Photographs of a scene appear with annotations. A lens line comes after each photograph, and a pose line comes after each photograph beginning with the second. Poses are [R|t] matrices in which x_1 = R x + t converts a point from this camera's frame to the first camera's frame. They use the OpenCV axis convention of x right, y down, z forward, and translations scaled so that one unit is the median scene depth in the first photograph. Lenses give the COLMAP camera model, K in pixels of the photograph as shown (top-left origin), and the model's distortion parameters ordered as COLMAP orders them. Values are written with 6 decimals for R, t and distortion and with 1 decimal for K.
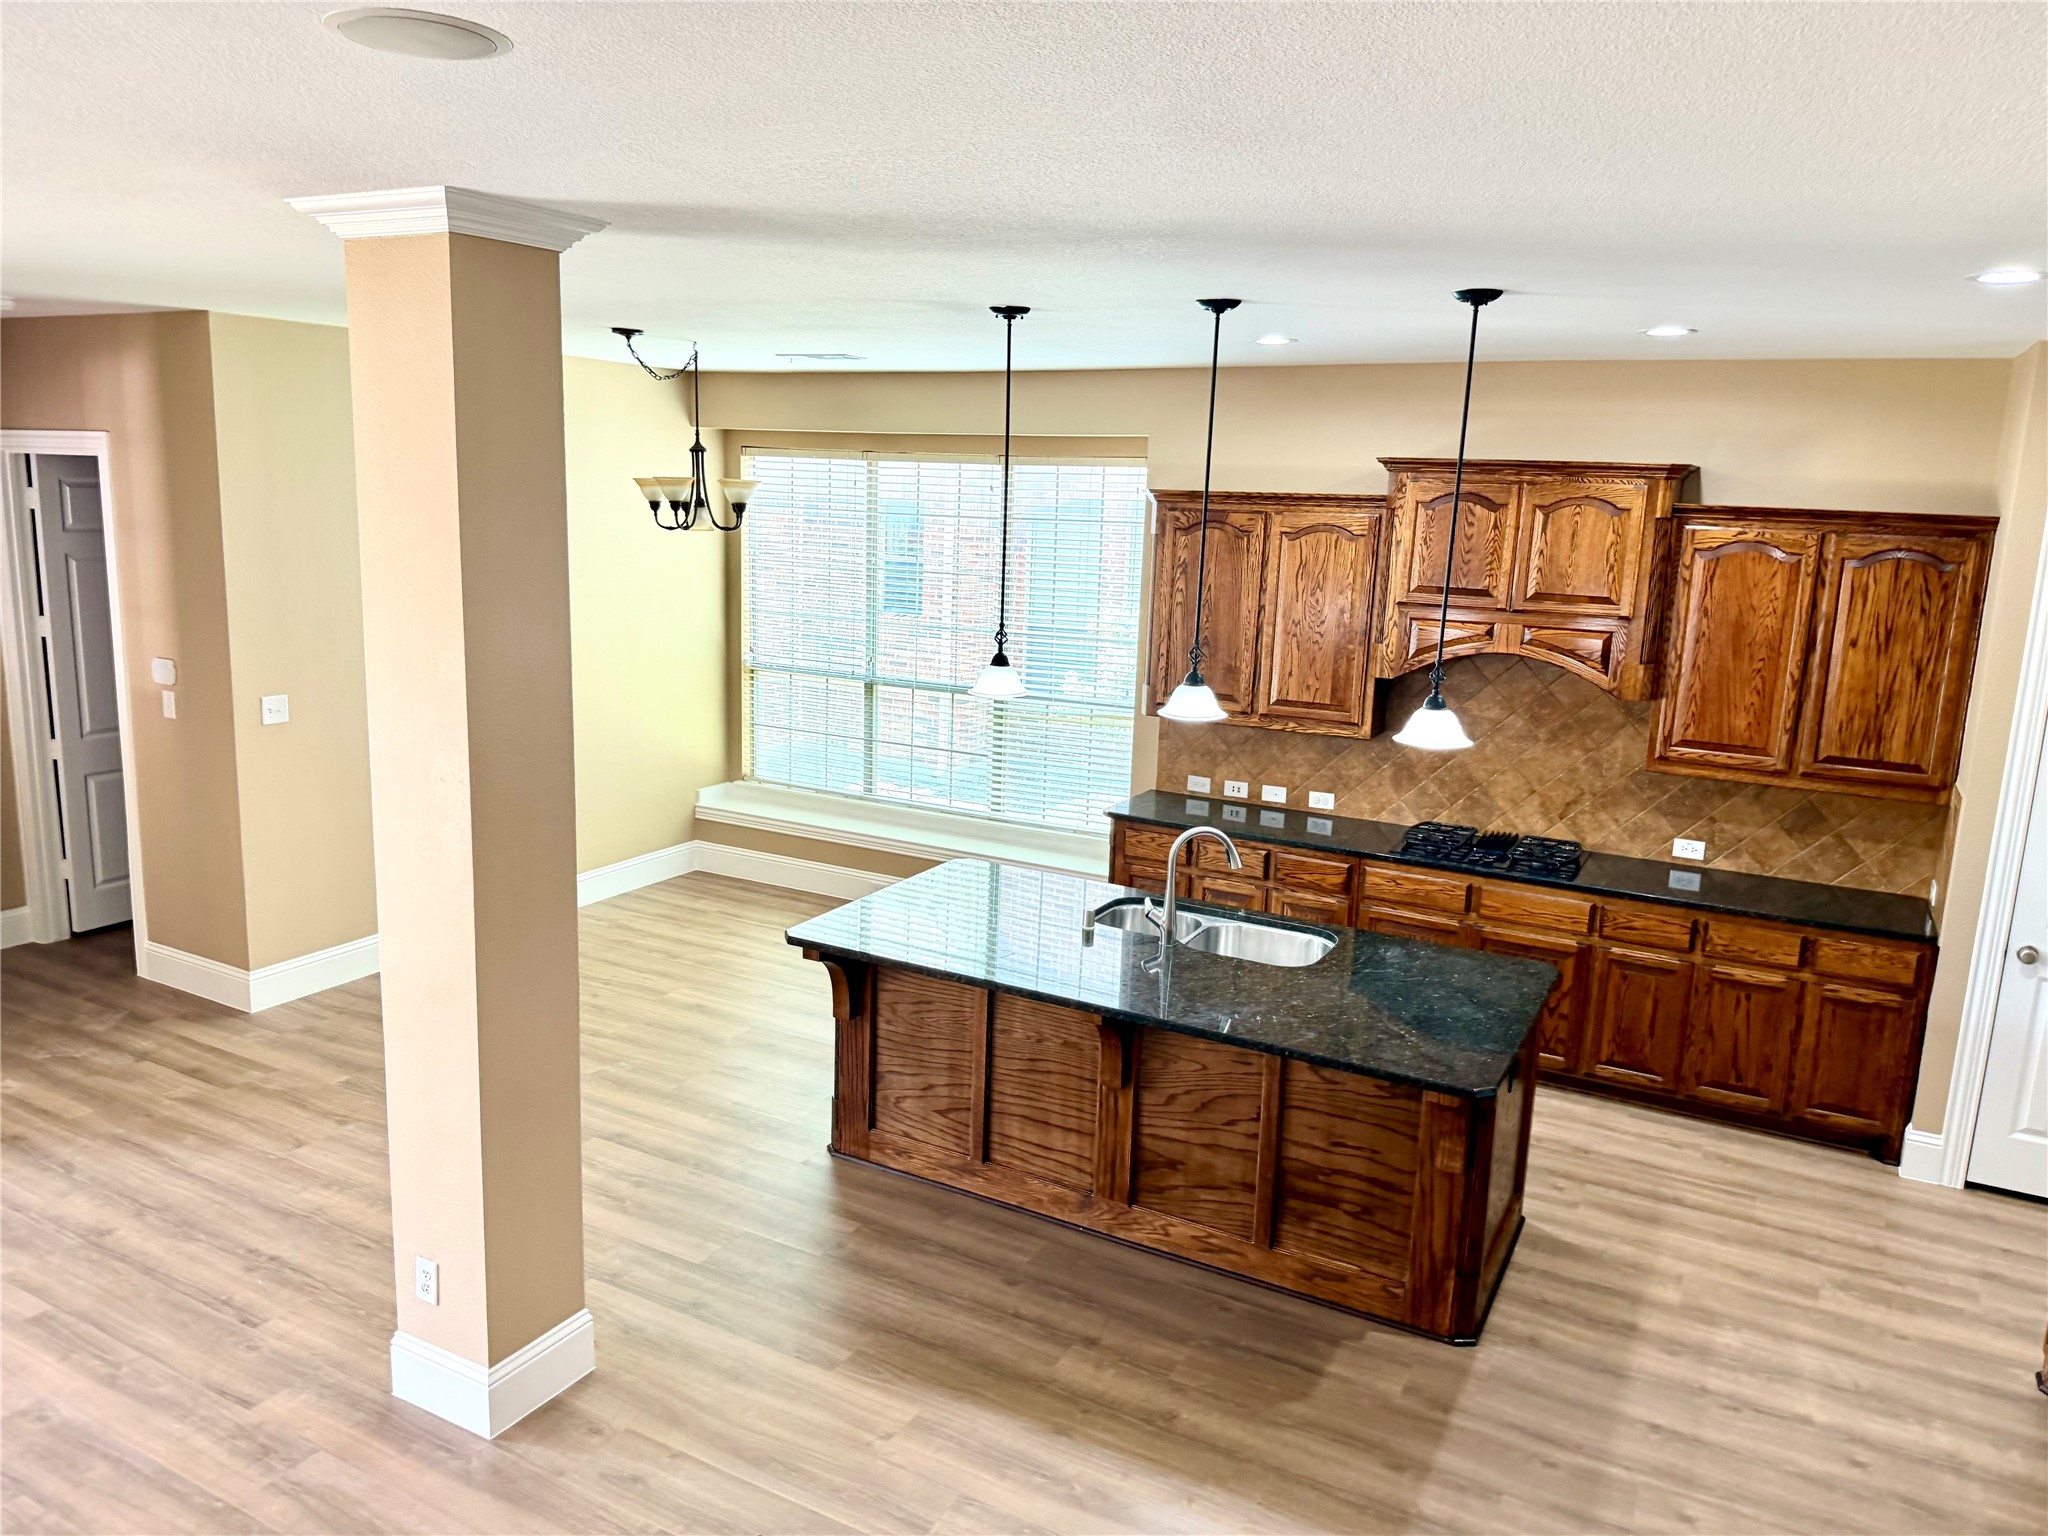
lens RADIAL K [[1425.7, 0, 1001.6], [0, 1425.7, 765.1], [0, 0, 1]] dist [0.188235, -0.411949]
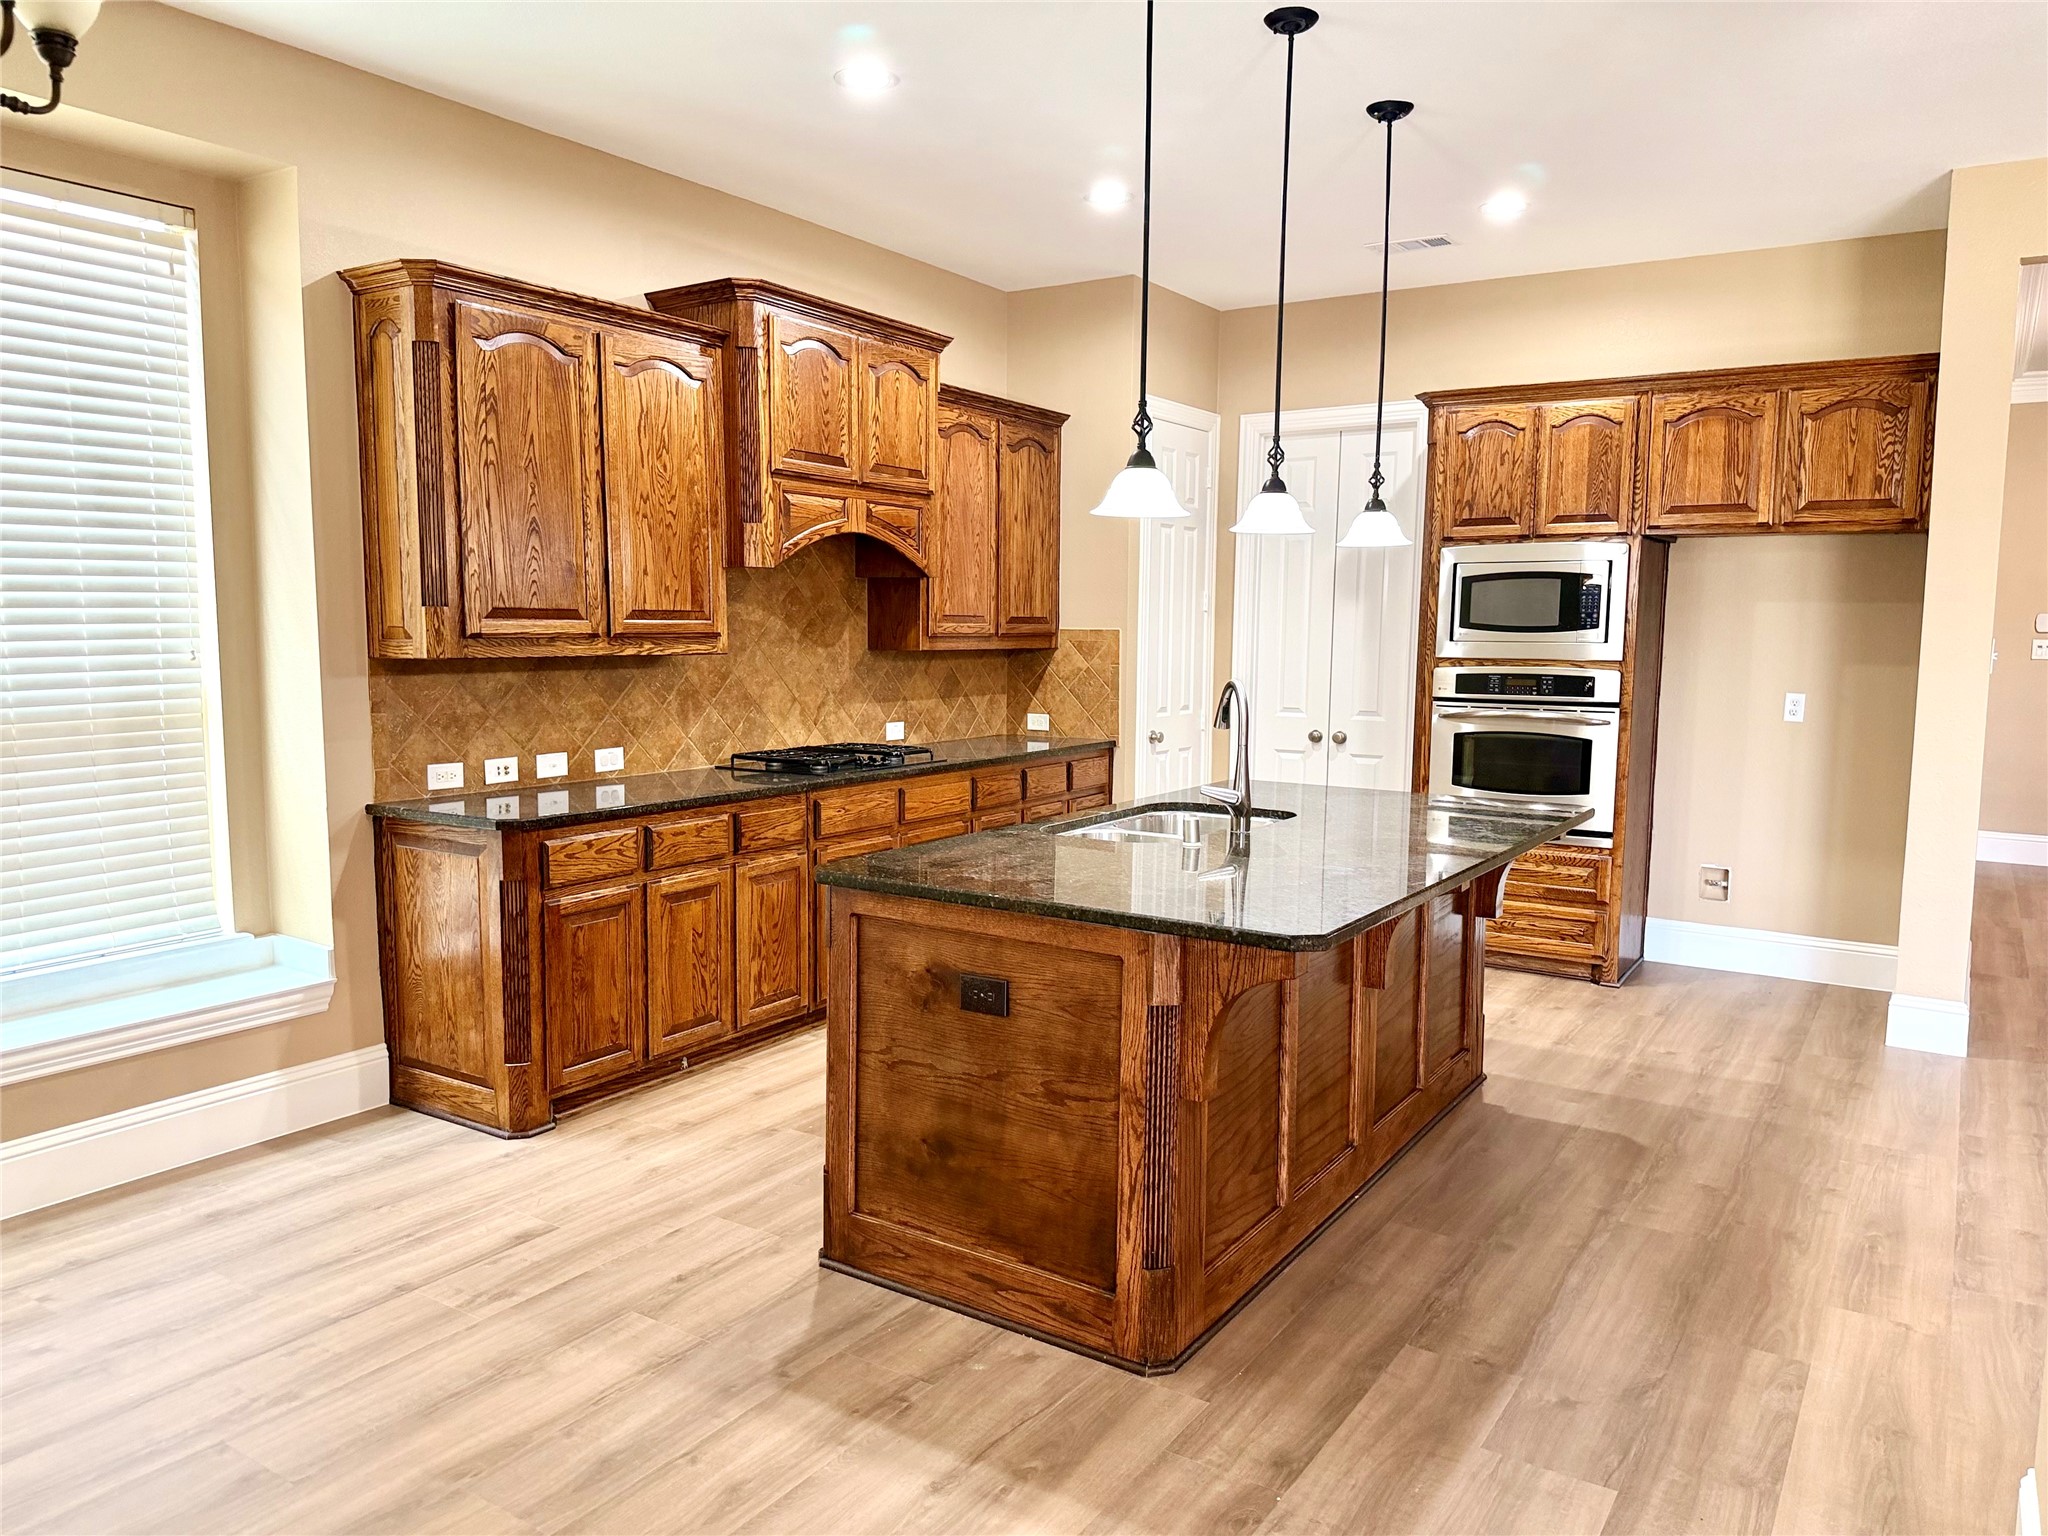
lens RADIAL K [[1434.2, 0, 1026.2], [0, 1434.2, 776.1], [0, 0, 1]] dist [0.119204, -0.210569]
pose [[0.070615, -0.140111, 0.987615, -0.549131], [0.184434, 0.974849, 0.125112, -0.022160], [-0.980305, 0.173315, 0.094680, 0.845431]]
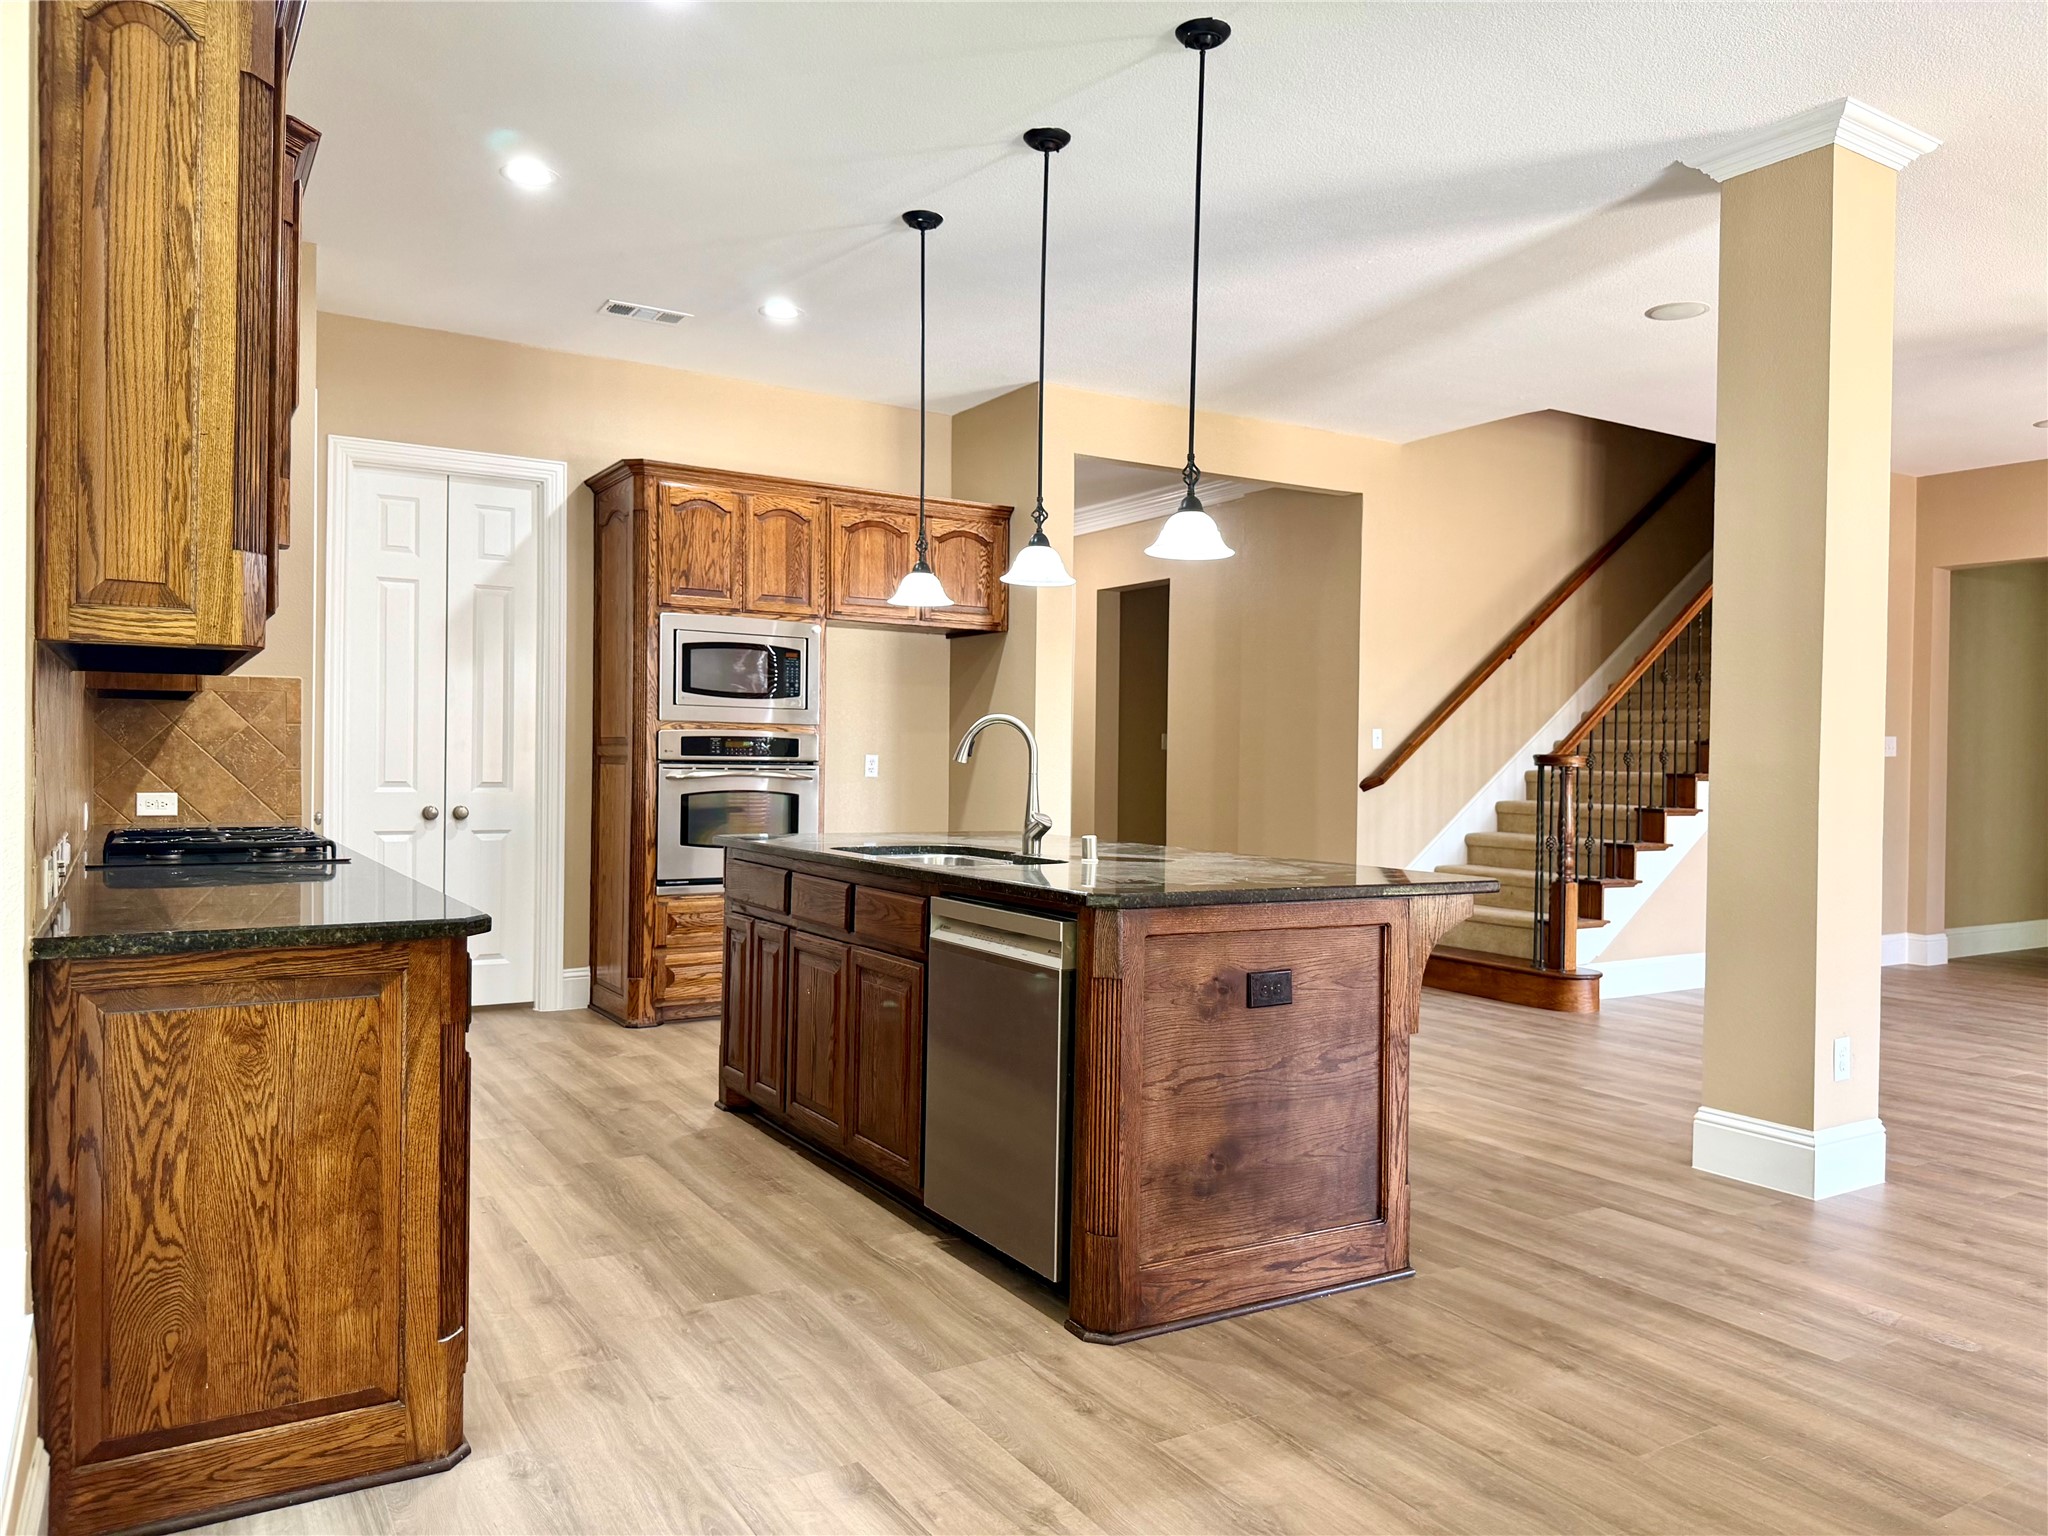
lens RADIAL K [[1434.2, 0, 1026.2], [0, 1434.2, 776.1], [0, 0, 1]] dist [0.119204, -0.210569]
pose [[-0.871208, -0.053444, 0.487997, -0.240284], [0.049539, 0.979411, 0.195703, -0.072516], [-0.488409, 0.194673, -0.850623, 1.402000]]
